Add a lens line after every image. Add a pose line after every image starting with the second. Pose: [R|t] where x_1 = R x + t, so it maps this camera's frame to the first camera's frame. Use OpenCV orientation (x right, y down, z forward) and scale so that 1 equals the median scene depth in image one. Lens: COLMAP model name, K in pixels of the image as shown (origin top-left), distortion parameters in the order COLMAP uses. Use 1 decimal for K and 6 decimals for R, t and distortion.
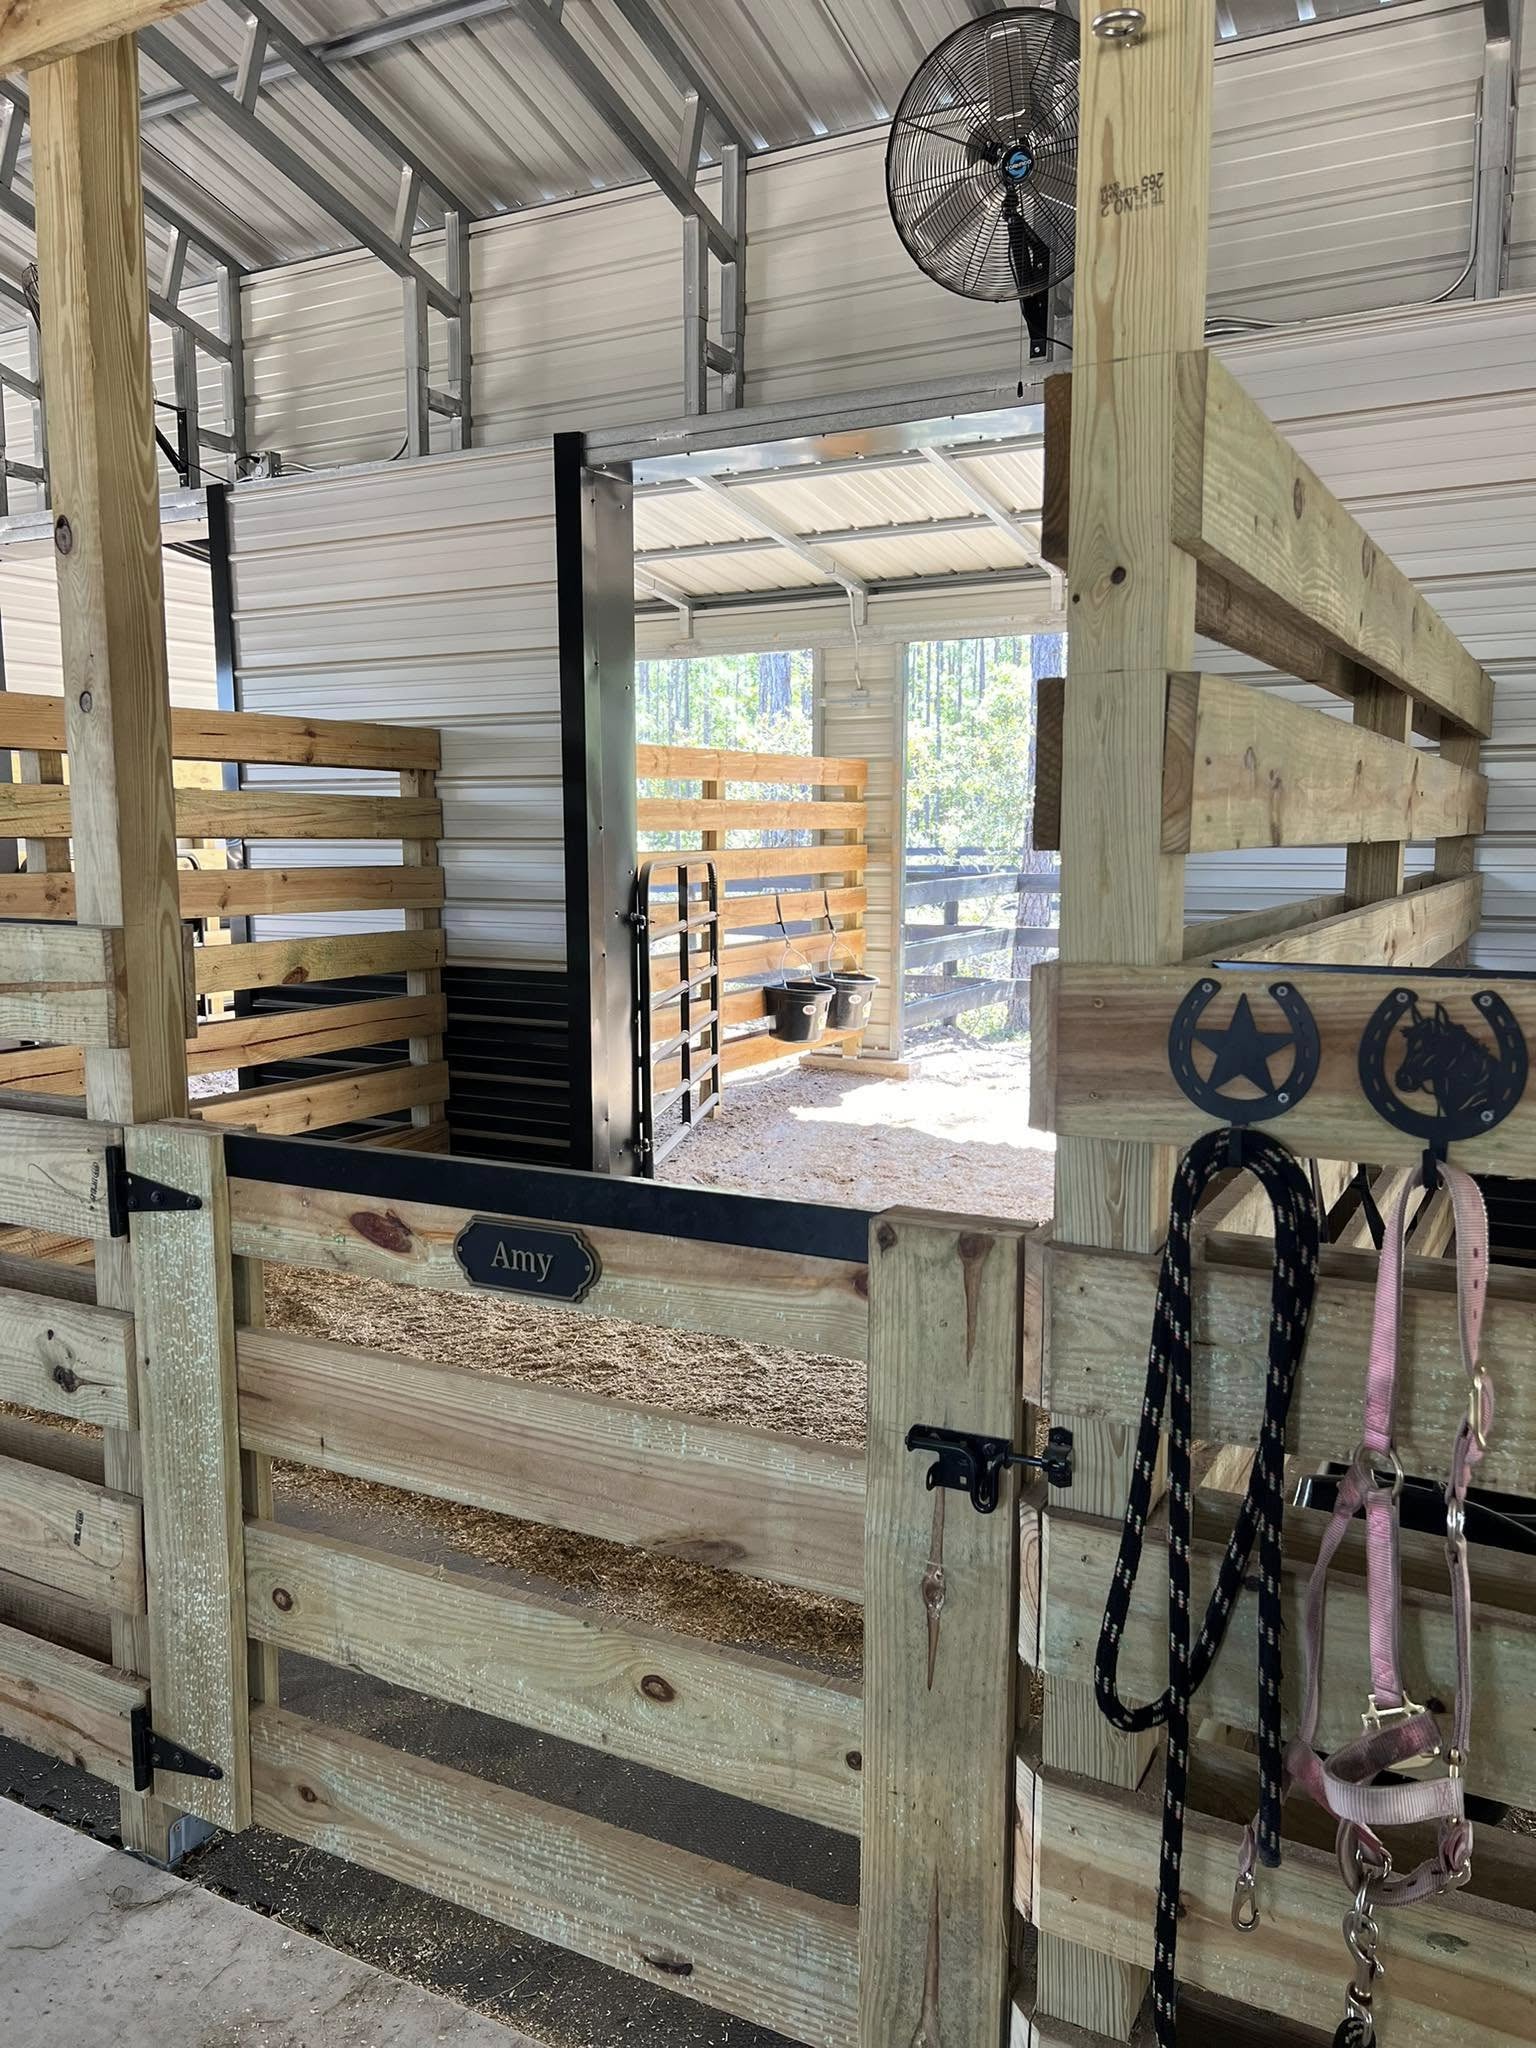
lens RADIAL K [[1525.7, 0, 770.7], [0, 1525.7, 1019.4], [0, 0, 1]] dist [0.105414, -0.008595]
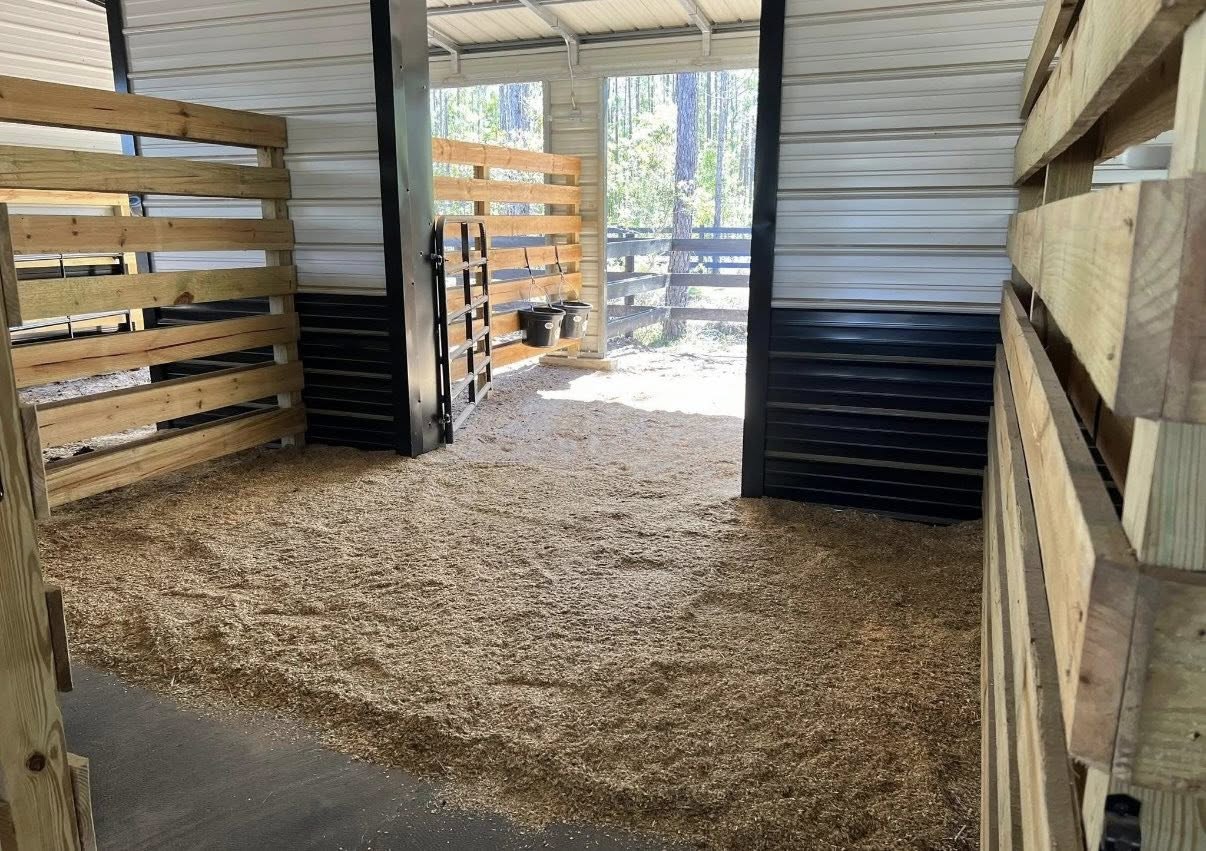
lens RADIAL K [[934.9, 0, 601.3], [0, 934.9, 430.3], [0, 0, 1]] dist [0.057978, -0.014602]
pose [[0.995130, -0.022624, 0.095936, -0.022759], [0.012906, 0.994830, 0.100729, 0.006975], [-0.097719, -0.099001, 0.990278, 0.114598]]
